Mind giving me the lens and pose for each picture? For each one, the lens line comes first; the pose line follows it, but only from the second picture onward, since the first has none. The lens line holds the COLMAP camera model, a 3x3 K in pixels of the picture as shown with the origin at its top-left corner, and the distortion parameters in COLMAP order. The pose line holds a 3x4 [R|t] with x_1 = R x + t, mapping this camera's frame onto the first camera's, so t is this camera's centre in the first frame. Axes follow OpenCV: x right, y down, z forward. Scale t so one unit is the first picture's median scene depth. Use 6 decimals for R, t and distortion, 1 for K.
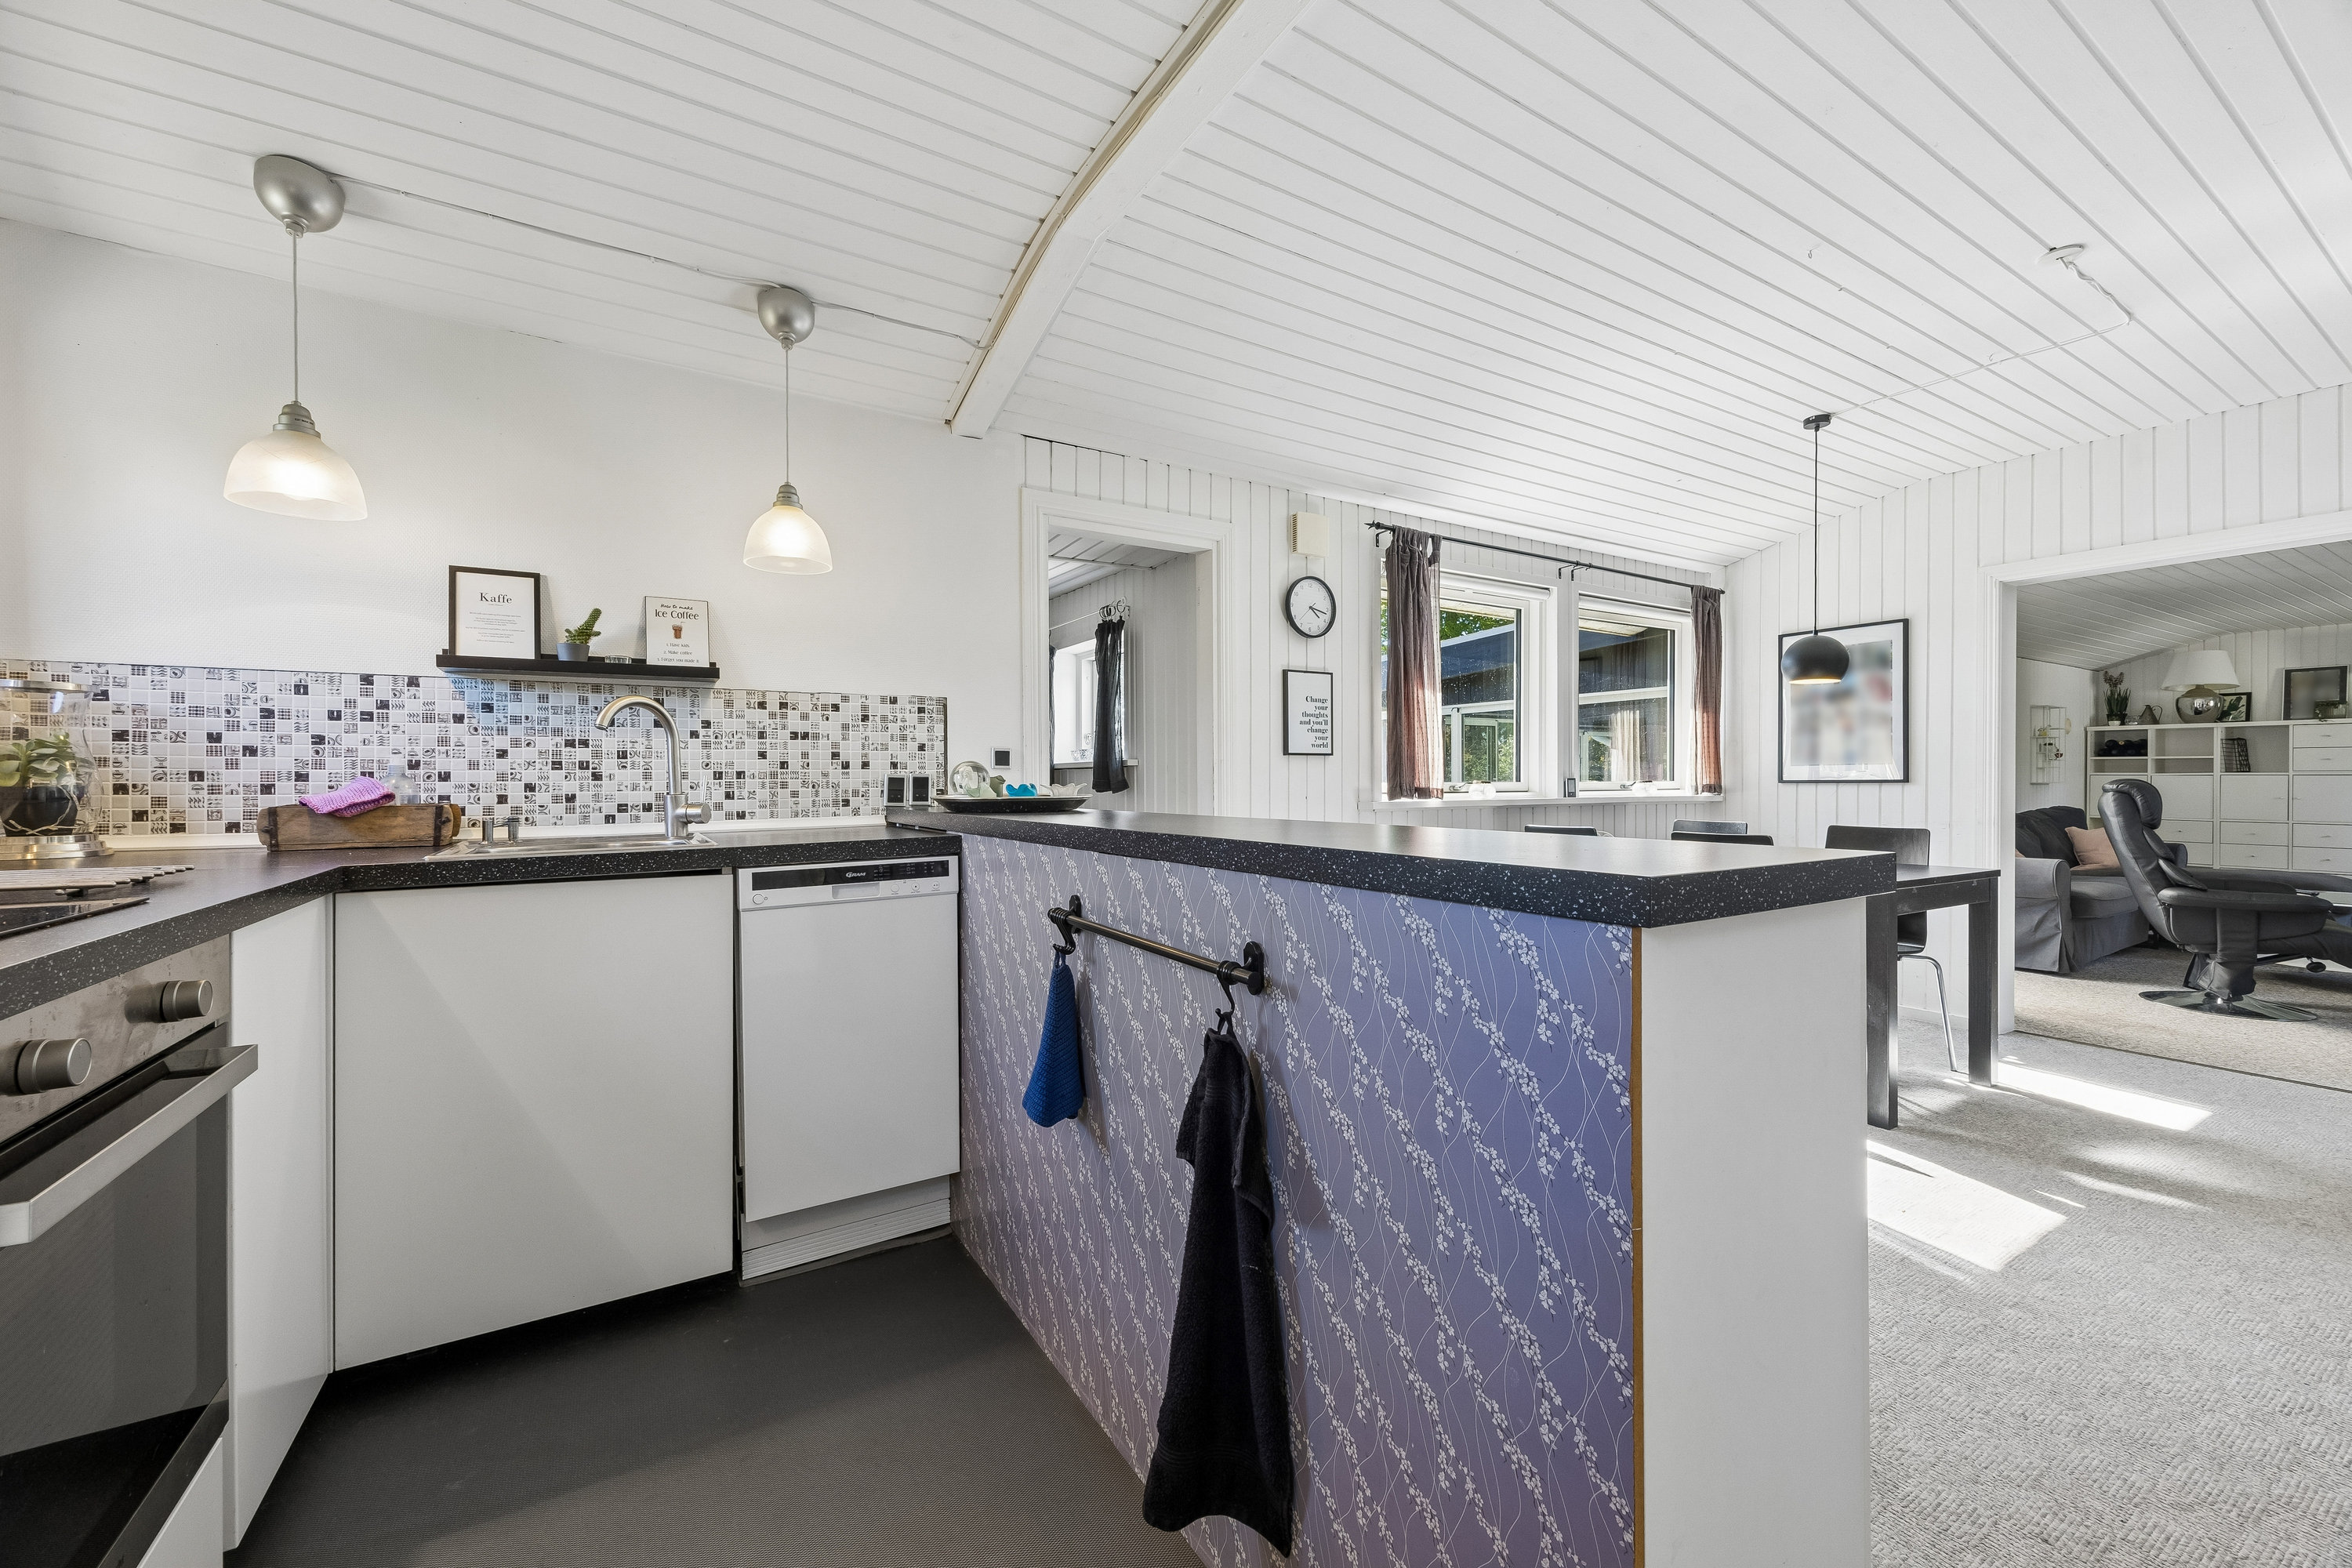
lens RADIAL K [[914.1, 0, 1189.9], [0, 914.1, 787.1], [0, 0, 1]] dist [0.007014, -0.000857]
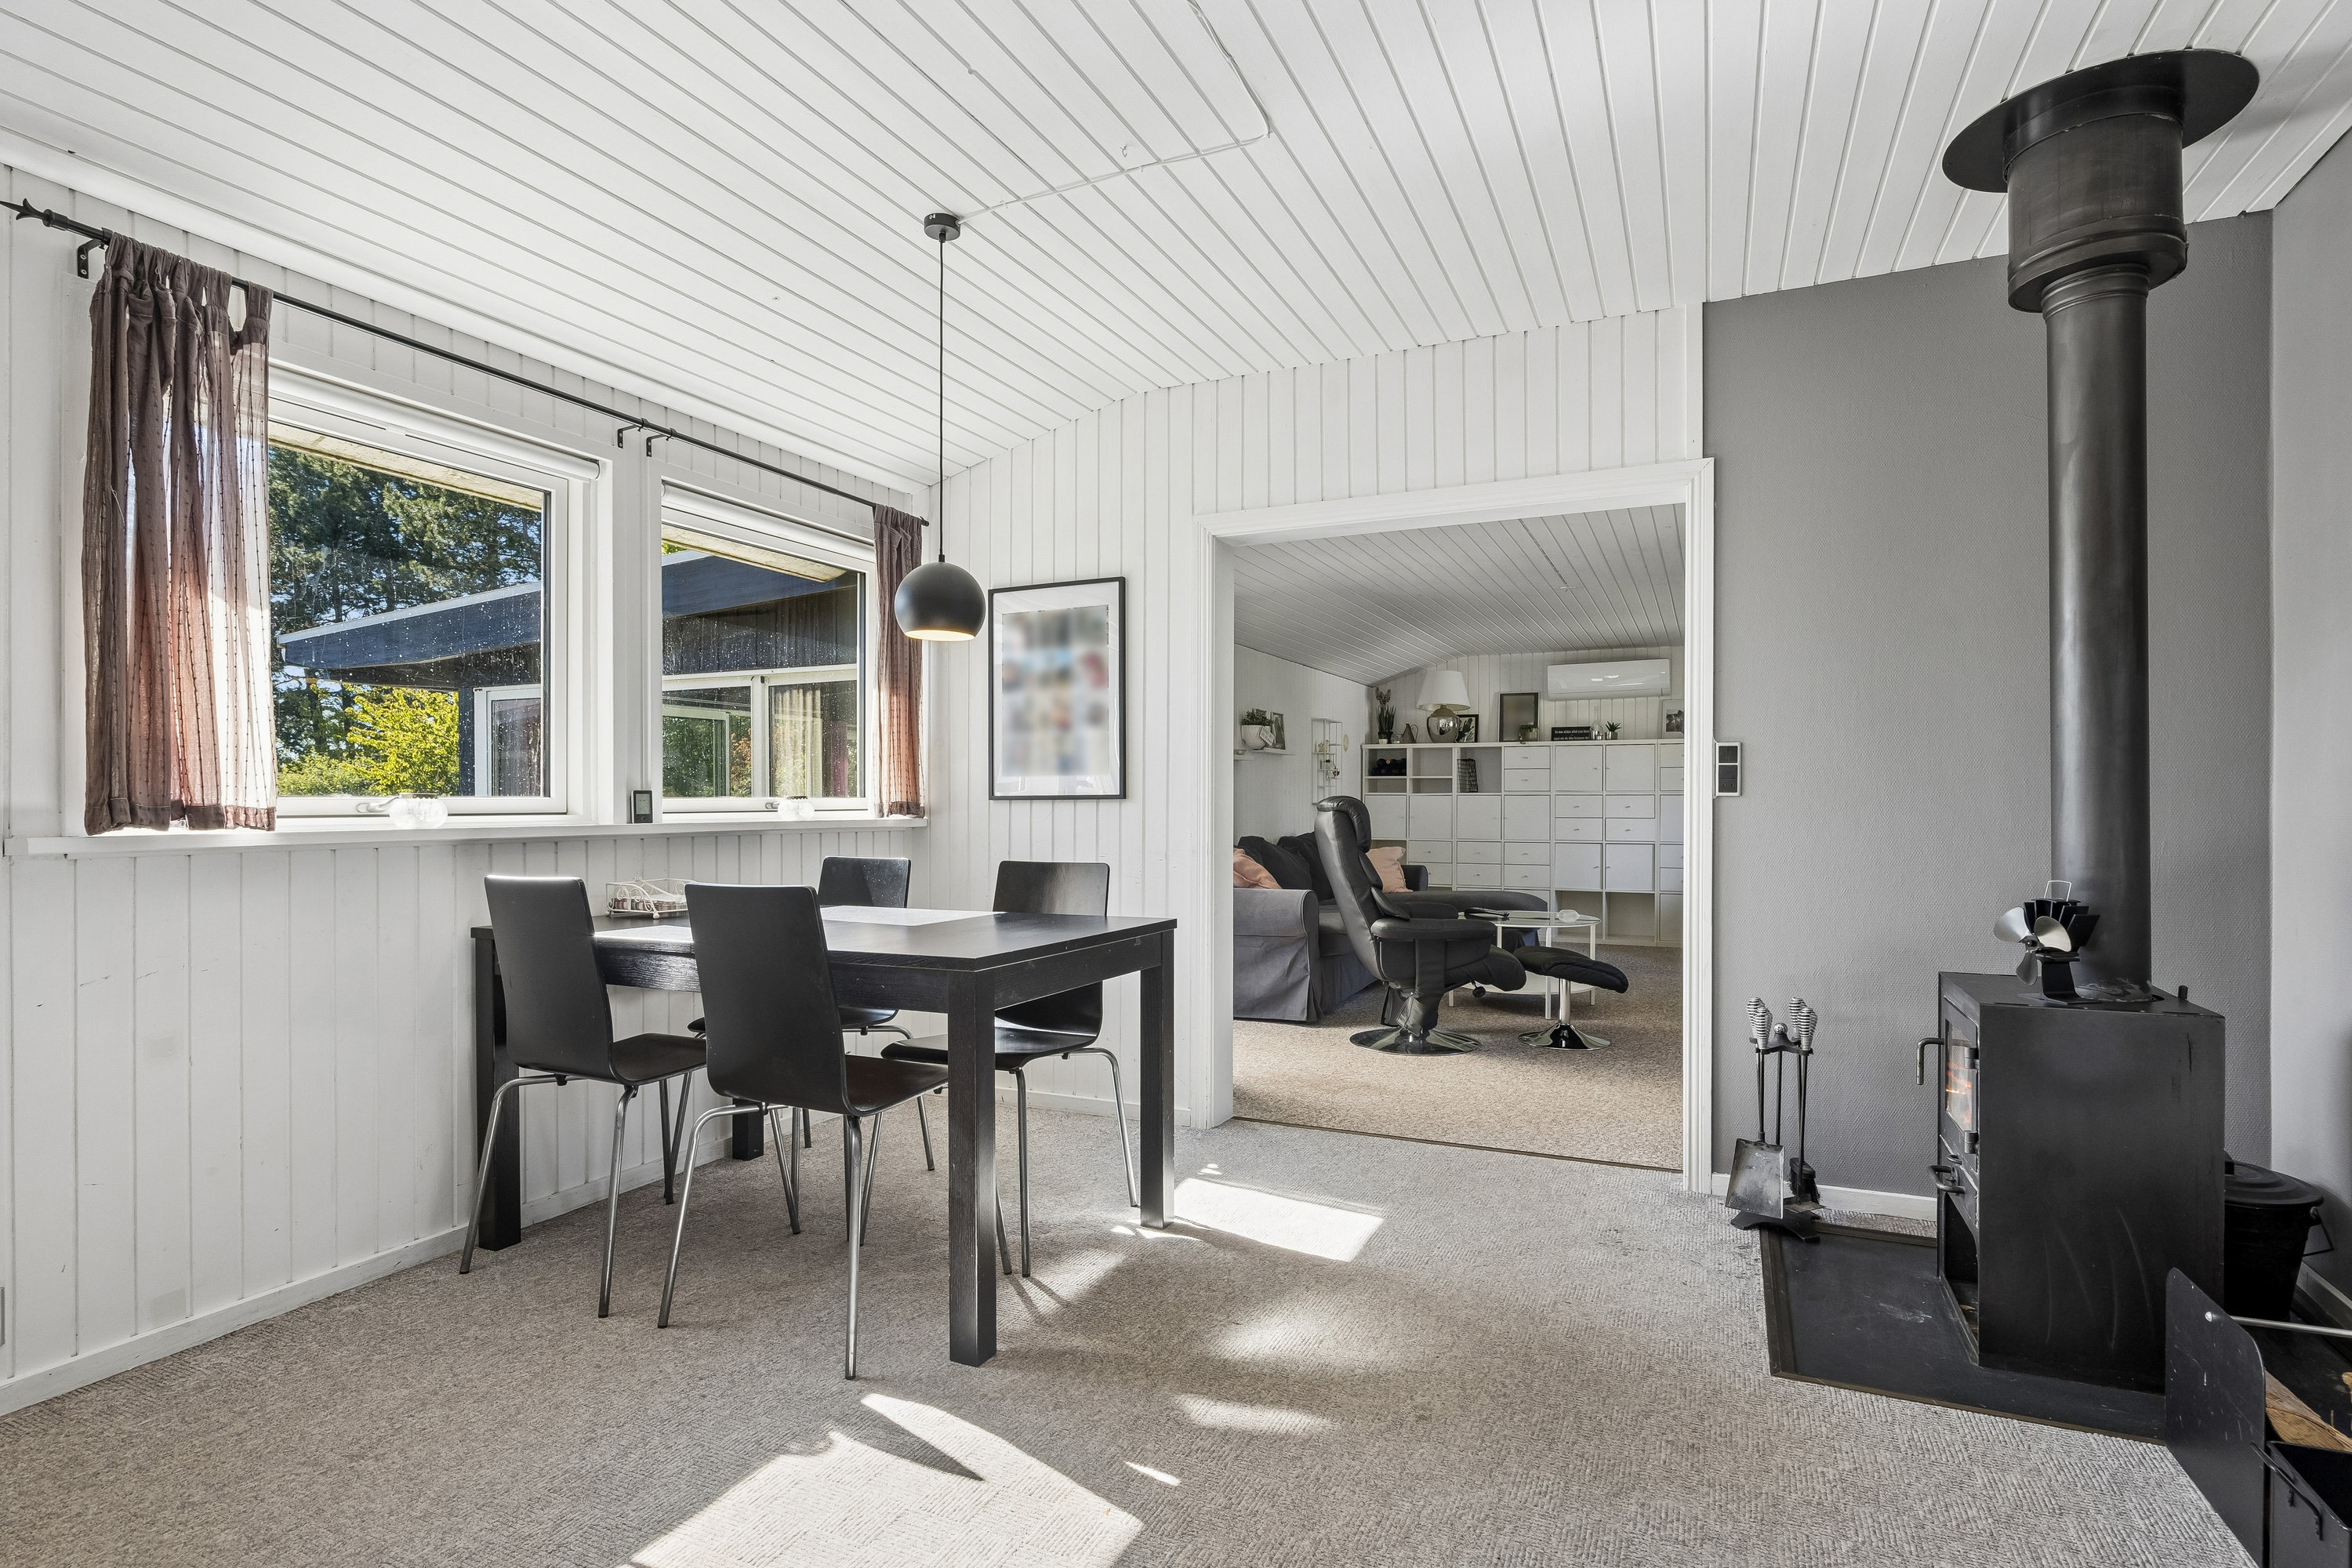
lens RADIAL K [[1156.1, 0, 1188.9], [0, 1156.1, 818.7], [0, 0, 1]] dist [-0.001993, -0.000636]
pose [[0.832672, -0.007197, 0.553720, 0.472640], [0.004170, 0.999969, 0.006727, 0.007567], [-0.553751, -0.003292, 0.832676, 0.298744]]
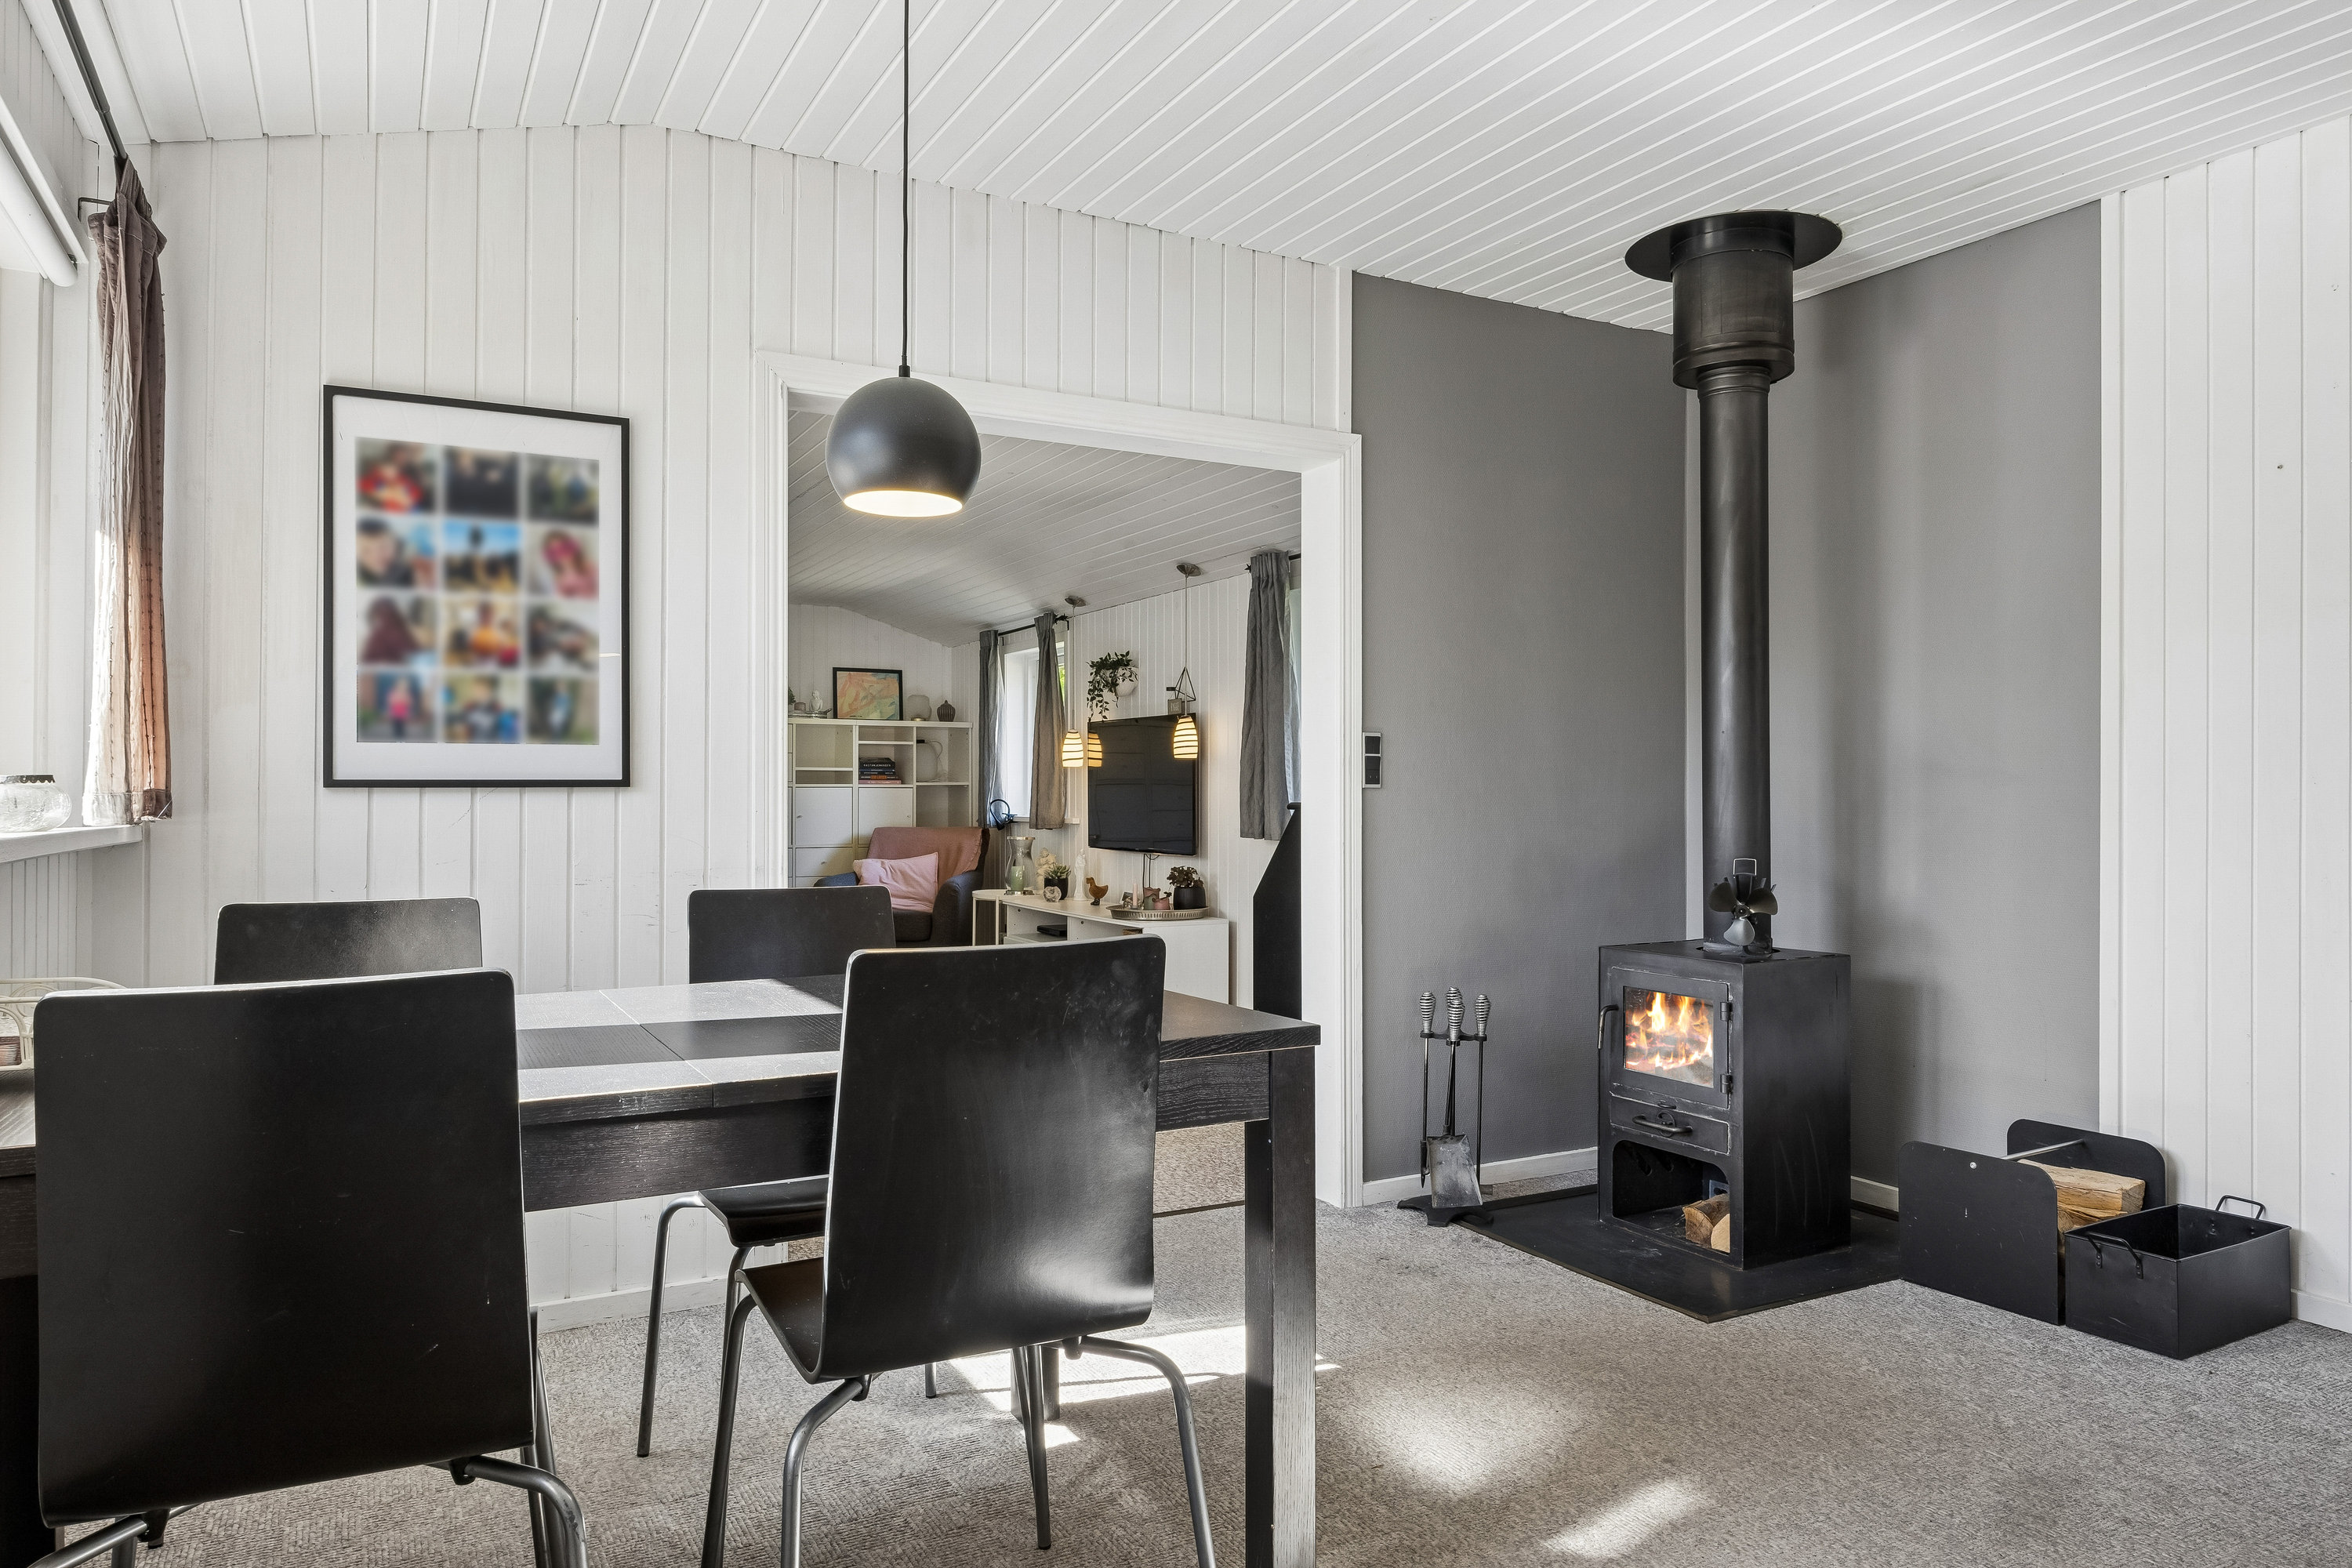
lens RADIAL K [[1501.3, 0, 1175.2], [0, 1501.3, 793.9], [0, 0, 1]] dist [0.001501, 0.000532]
pose [[0.059705, 0.003838, 0.998209, 0.103799], [0.006949, 0.999967, -0.004260, 0.005356], [-0.998192, 0.007191, 0.059677, 1.059787]]
